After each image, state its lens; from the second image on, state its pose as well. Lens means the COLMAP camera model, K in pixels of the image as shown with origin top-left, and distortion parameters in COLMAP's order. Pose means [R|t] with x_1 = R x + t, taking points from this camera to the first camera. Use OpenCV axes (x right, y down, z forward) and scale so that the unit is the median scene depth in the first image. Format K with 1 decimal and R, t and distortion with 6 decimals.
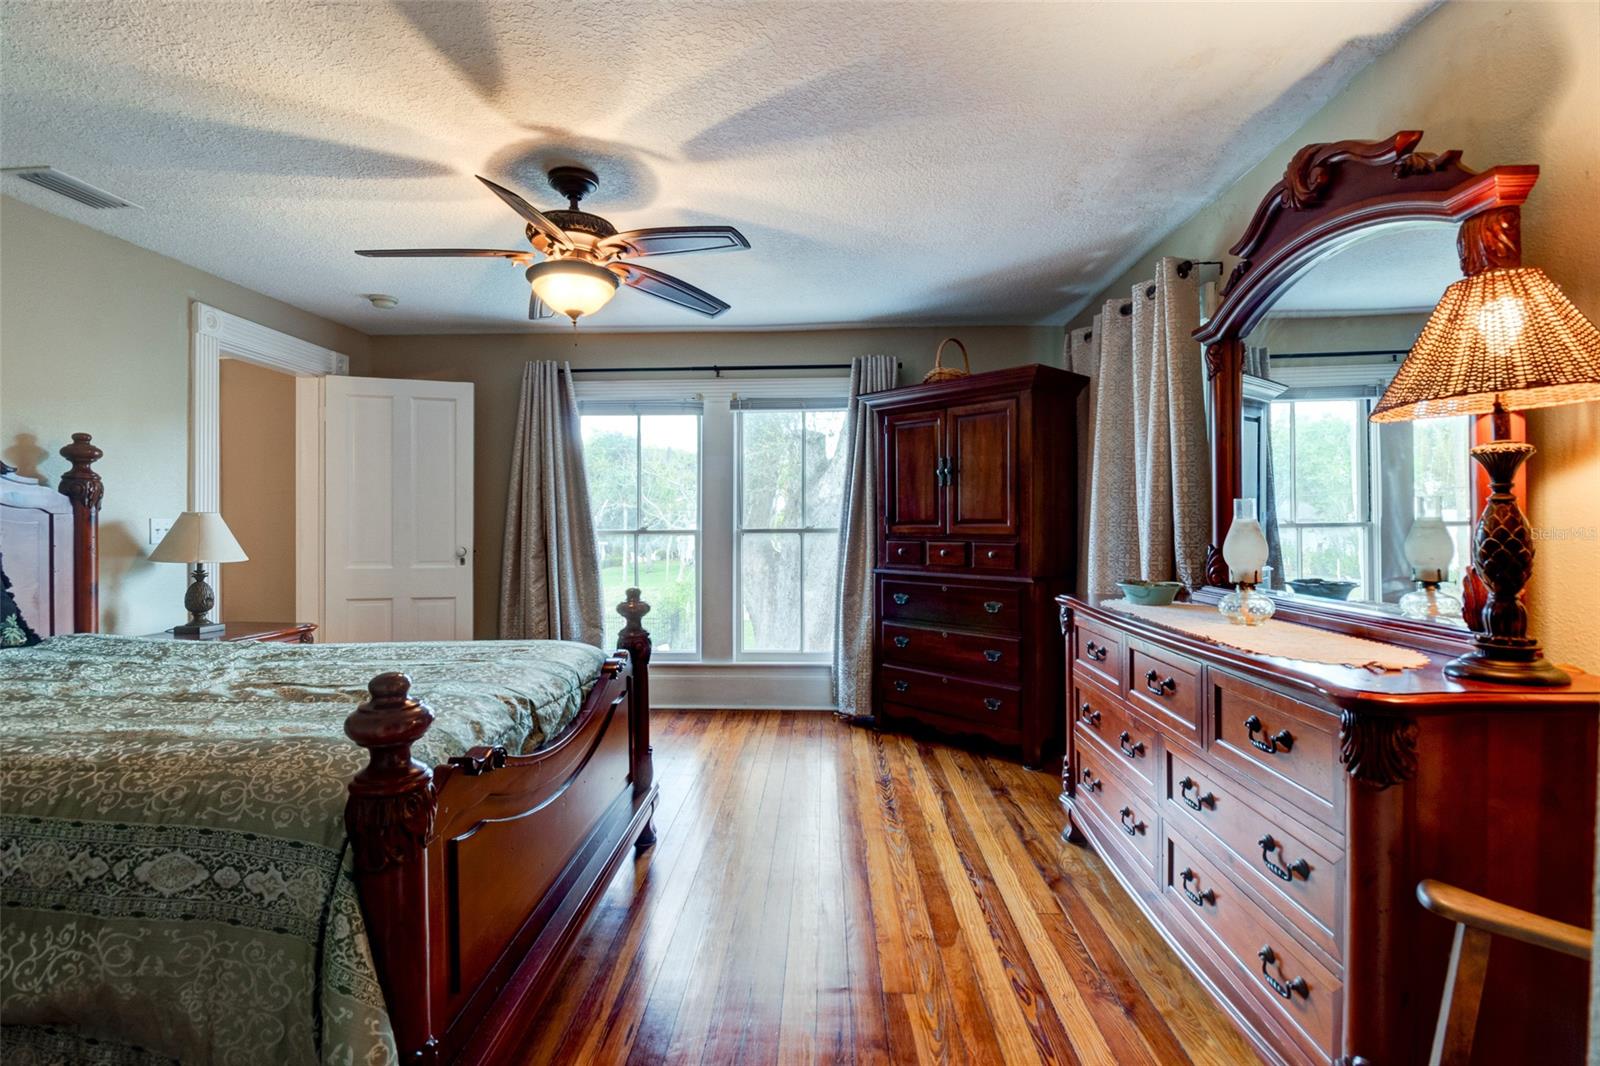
lens RADIAL K [[751.3, 0, 794.0], [0, 751.3, 525.4], [0, 0, 1]] dist [-0.021212, -0.001687]
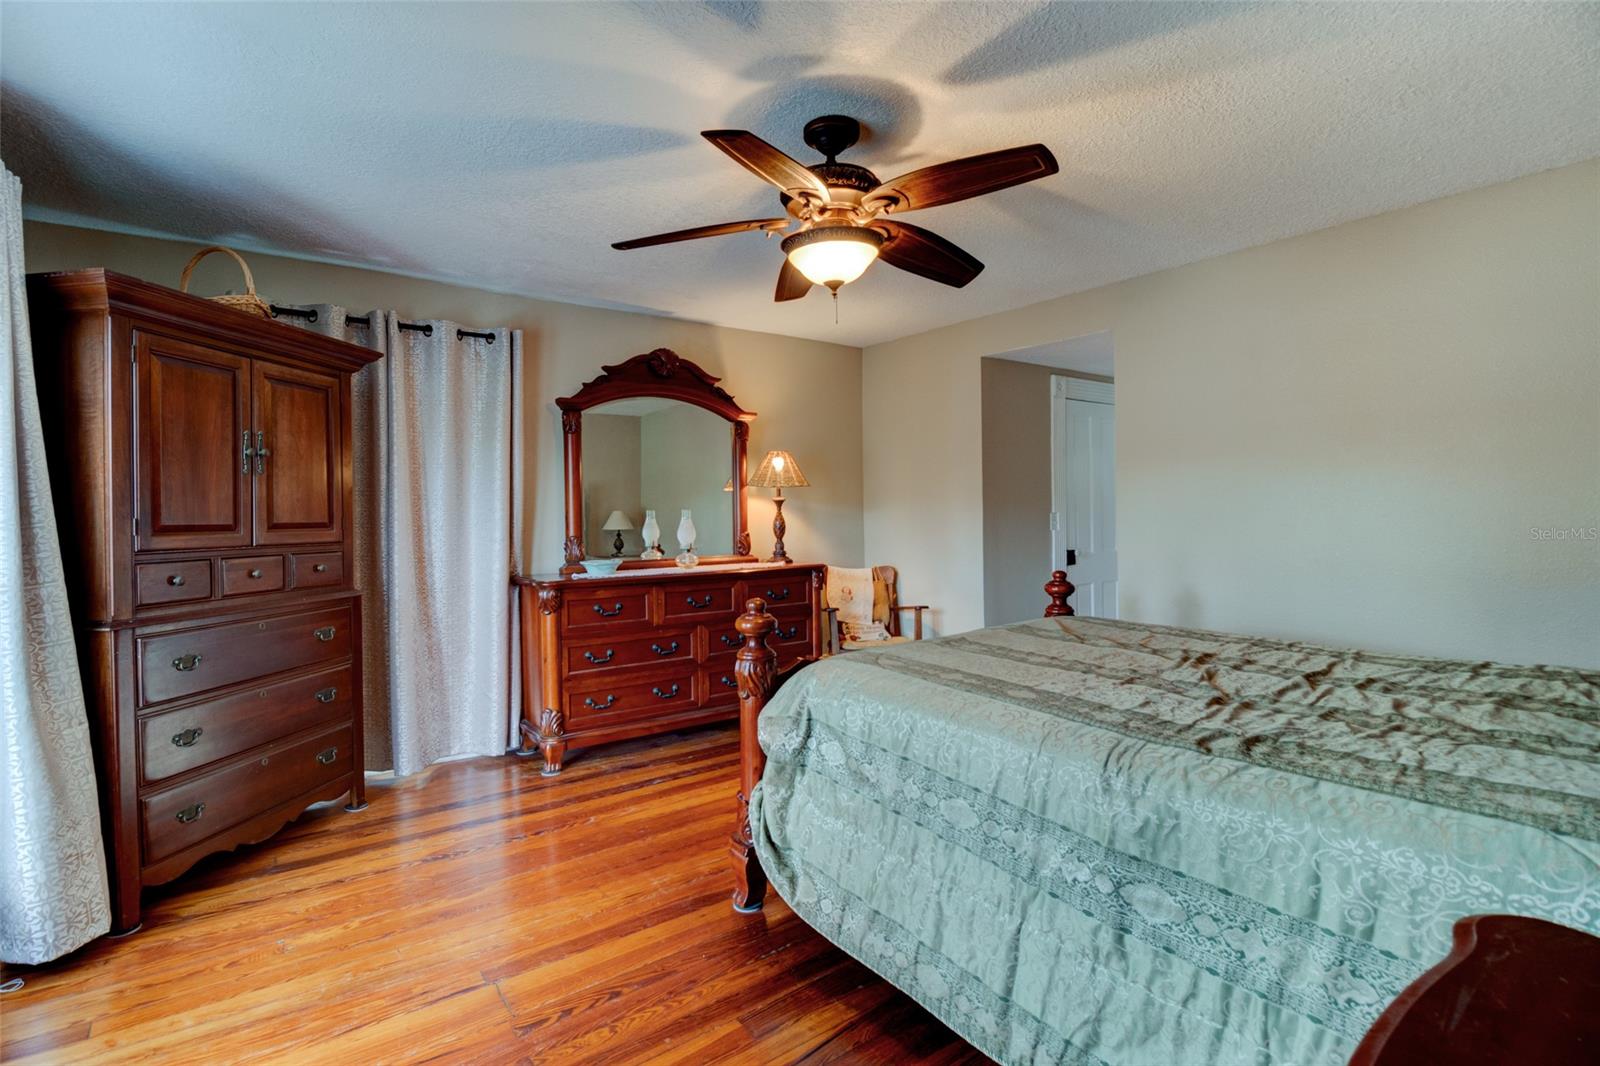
lens RADIAL K [[751.3, 0, 793.9], [0, 751.3, 525.2], [0, 0, 1]] dist [-0.021212, -0.001687]
pose [[-0.635616, -0.000873, 0.772005, -0.648042], [0.015692, 0.999778, 0.014051, -0.009398], [-0.771846, 0.021045, -0.635461, 1.101045]]
